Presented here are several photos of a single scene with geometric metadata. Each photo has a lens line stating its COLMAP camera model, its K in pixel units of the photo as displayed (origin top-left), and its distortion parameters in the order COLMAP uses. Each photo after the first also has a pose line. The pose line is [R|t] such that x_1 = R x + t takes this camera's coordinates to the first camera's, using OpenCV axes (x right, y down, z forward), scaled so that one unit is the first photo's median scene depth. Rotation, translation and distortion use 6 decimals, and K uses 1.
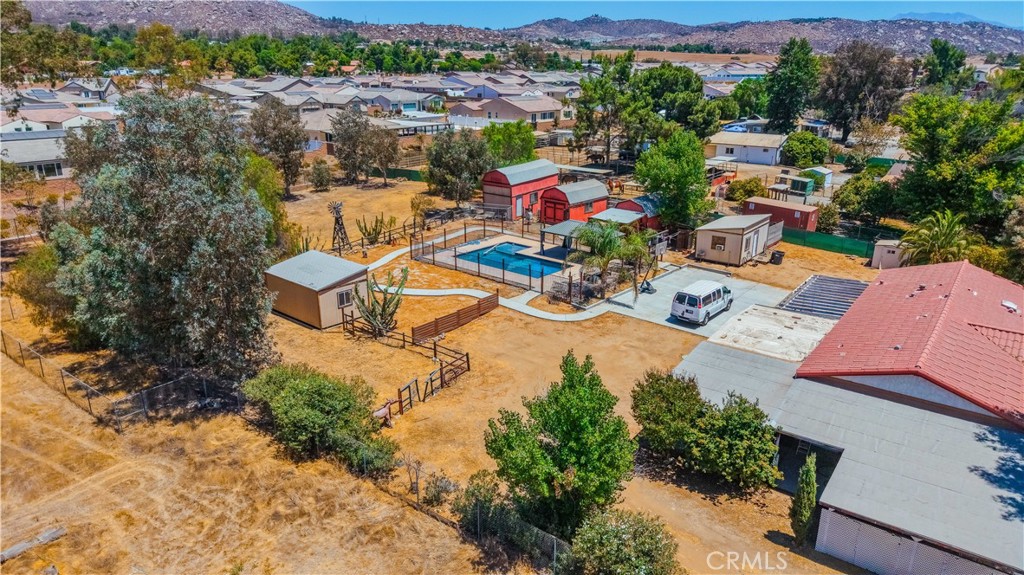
lens RADIAL K [[676.8, 0, 512.0], [0, 676.8, 287.5], [0, 0, 1]] dist [0.060918, -0.076586]
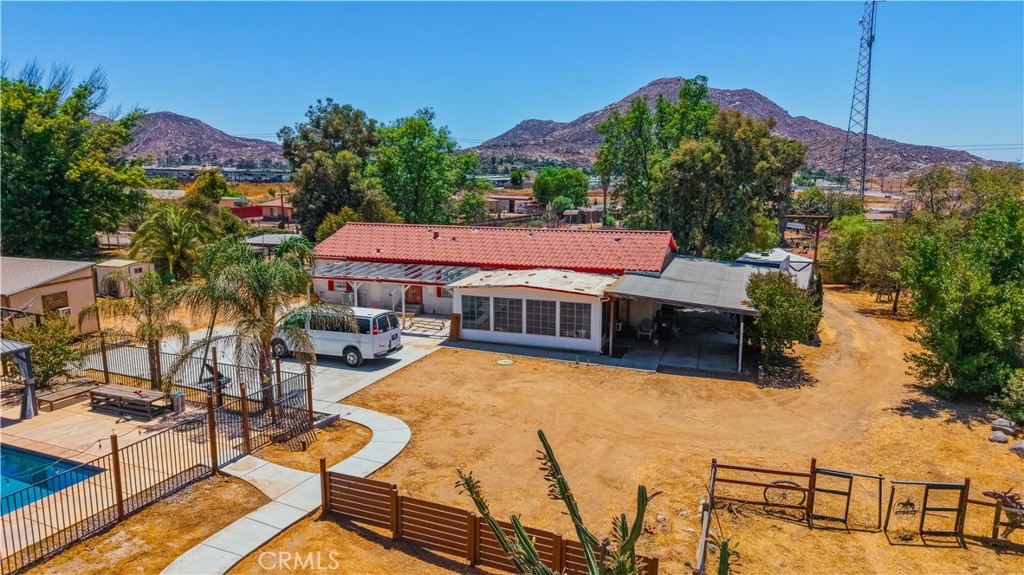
lens RADIAL K [[676.8, 0, 512.0], [0, 676.8, 287.5], [0, 0, 1]] dist [0.060918, -0.076586]
pose [[-0.304585, -0.175798, 0.936121, -0.221526], [0.293131, 0.917819, 0.267737, -0.088253], [-0.906257, 0.355955, -0.228022, 0.606451]]
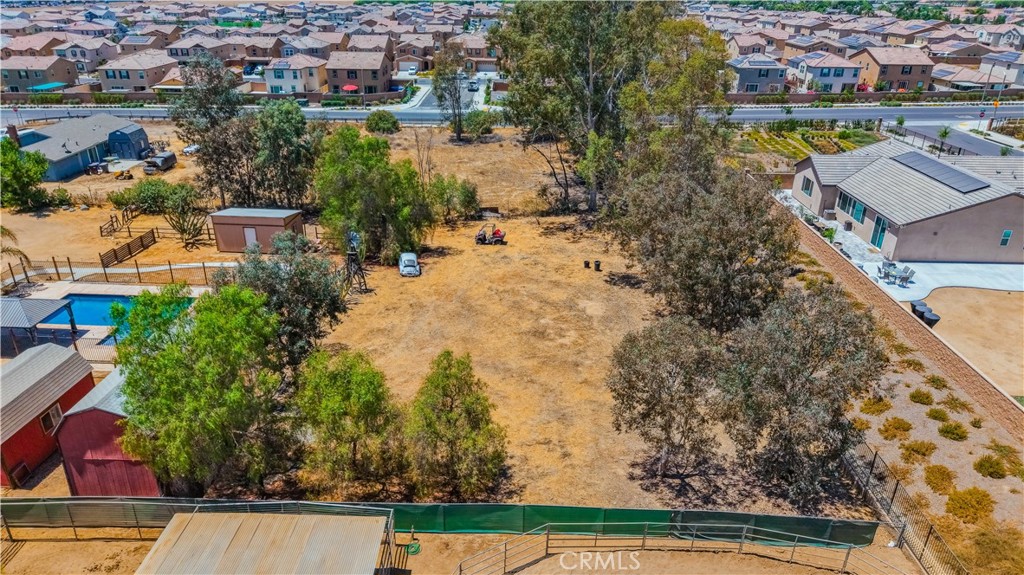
lens RADIAL K [[676.8, 0, 512.0], [0, 676.8, 287.5], [0, 0, 1]] dist [0.060918, -0.076586]
pose [[-0.785525, 0.234369, -0.572732, 0.050152], [-0.214689, 0.764815, 0.607426, -0.500008], [0.580396, 0.600107, -0.550465, 1.287489]]
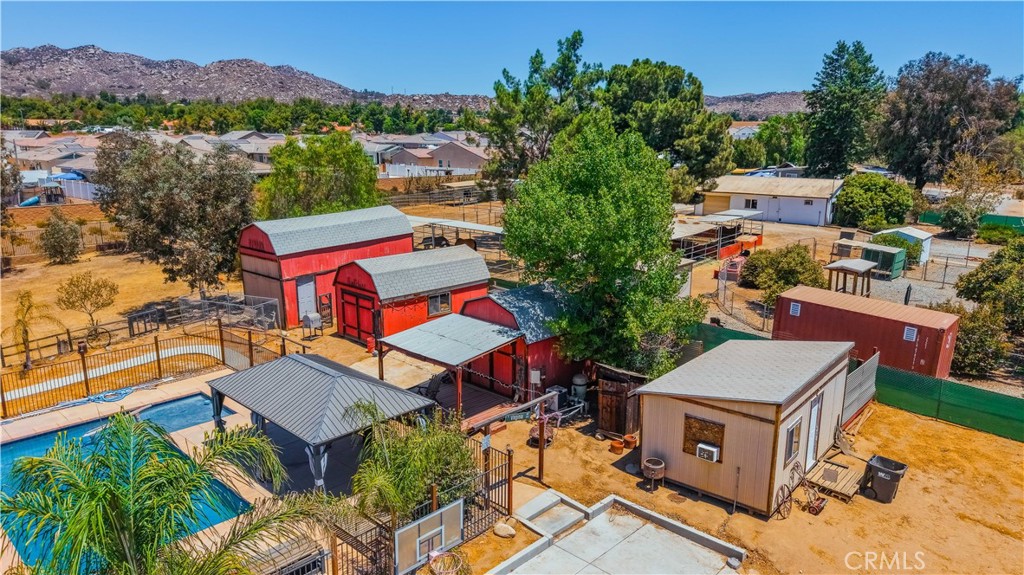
lens RADIAL K [[676.8, 0, 512.0], [0, 676.8, 287.5], [0, 0, 1]] dist [0.060918, -0.076586]
pose [[0.999077, 0.007921, -0.042226, 0.169807], [-0.011971, 0.995256, -0.096549, -0.079455], [0.041261, 0.096965, 0.994432, 0.499853]]
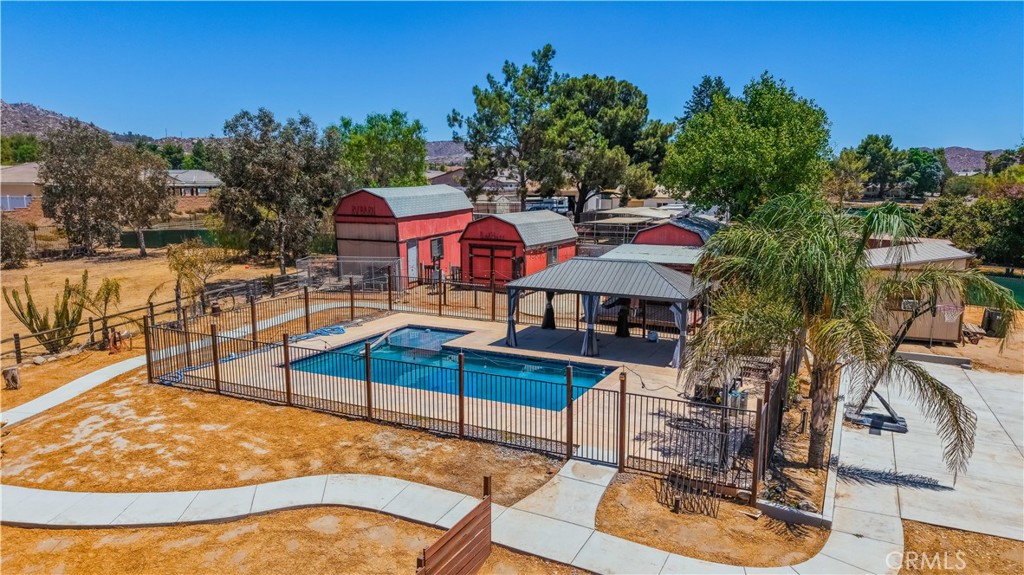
lens RADIAL K [[676.8, 0, 512.0], [0, 676.8, 287.5], [0, 0, 1]] dist [0.060918, -0.076586]
pose [[0.966587, -0.039625, 0.253258, -0.044367], [0.080595, 0.984855, -0.153508, -0.016887], [-0.243339, 0.168790, 0.955142, 0.480058]]
